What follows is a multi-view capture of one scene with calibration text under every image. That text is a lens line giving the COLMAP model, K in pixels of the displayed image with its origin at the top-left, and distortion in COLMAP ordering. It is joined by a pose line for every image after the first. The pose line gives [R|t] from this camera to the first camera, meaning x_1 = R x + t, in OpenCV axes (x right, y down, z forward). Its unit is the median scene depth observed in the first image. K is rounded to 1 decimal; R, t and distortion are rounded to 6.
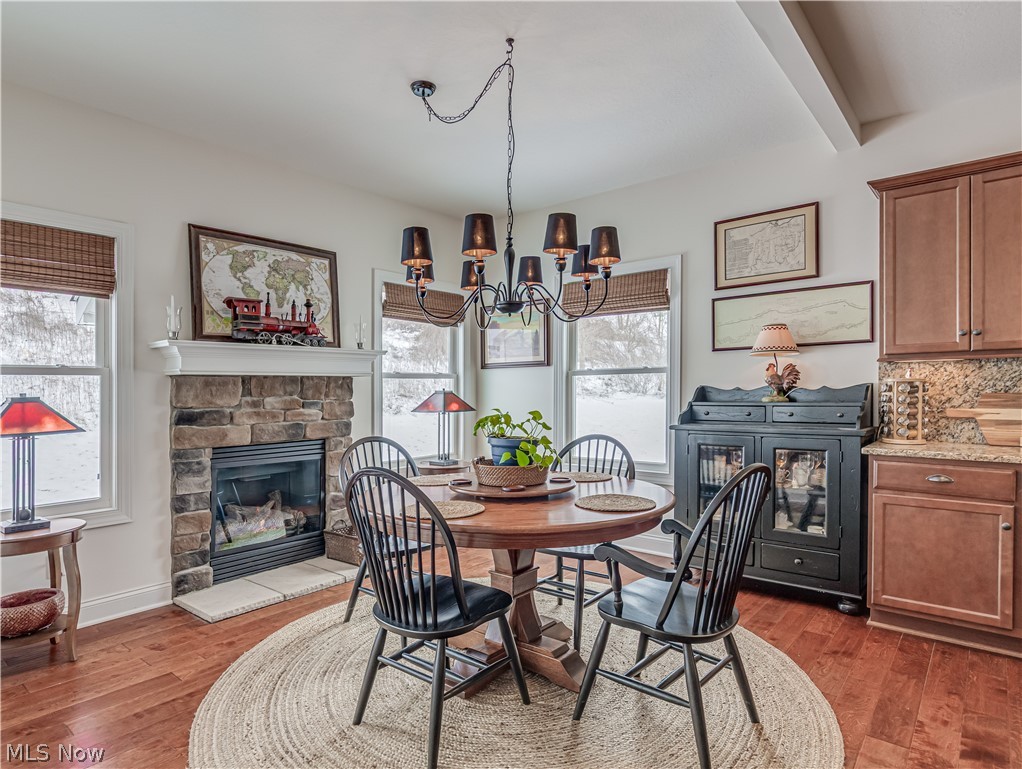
lens RADIAL K [[571.2, 0, 509.8], [0, 571.2, 384.4], [0, 0, 1]] dist [-0.003100, 0.002101]
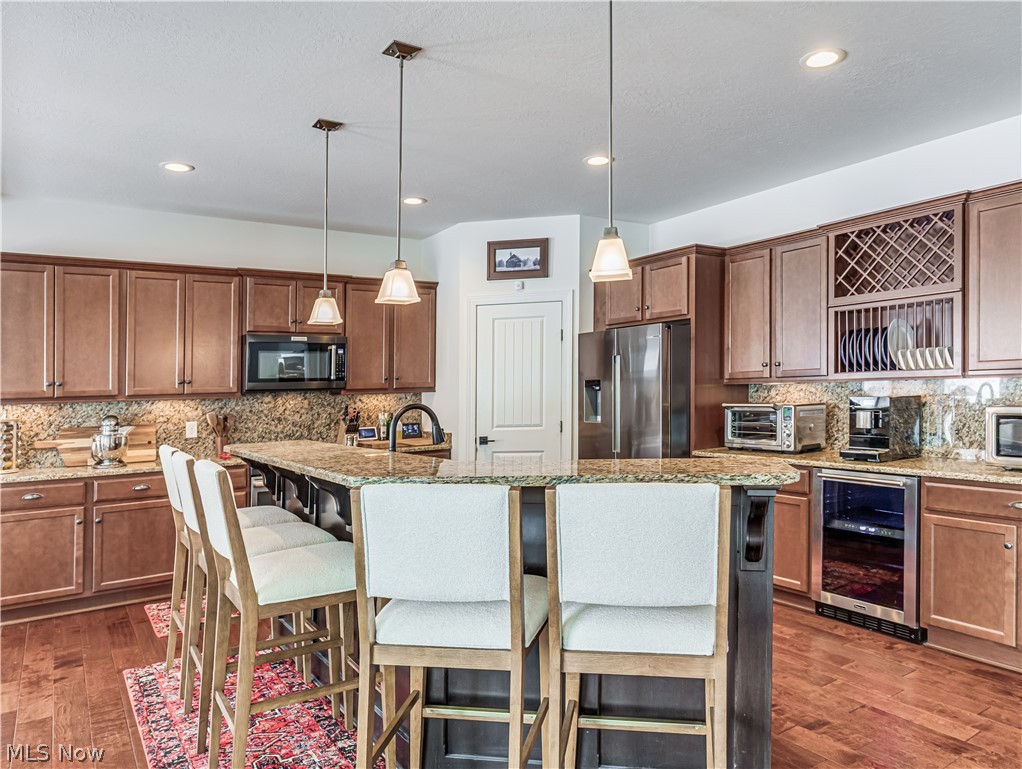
lens RADIAL K [[615.1, 0, 510.8], [0, 615.1, 384.4], [0, 0, 1]] dist [0.002951, -0.001048]
pose [[0.231971, 0.021240, 0.972491, -0.339154], [0.013154, 0.999602, -0.024970, -0.038885], [-0.972634, 0.018585, 0.231599, -0.365014]]
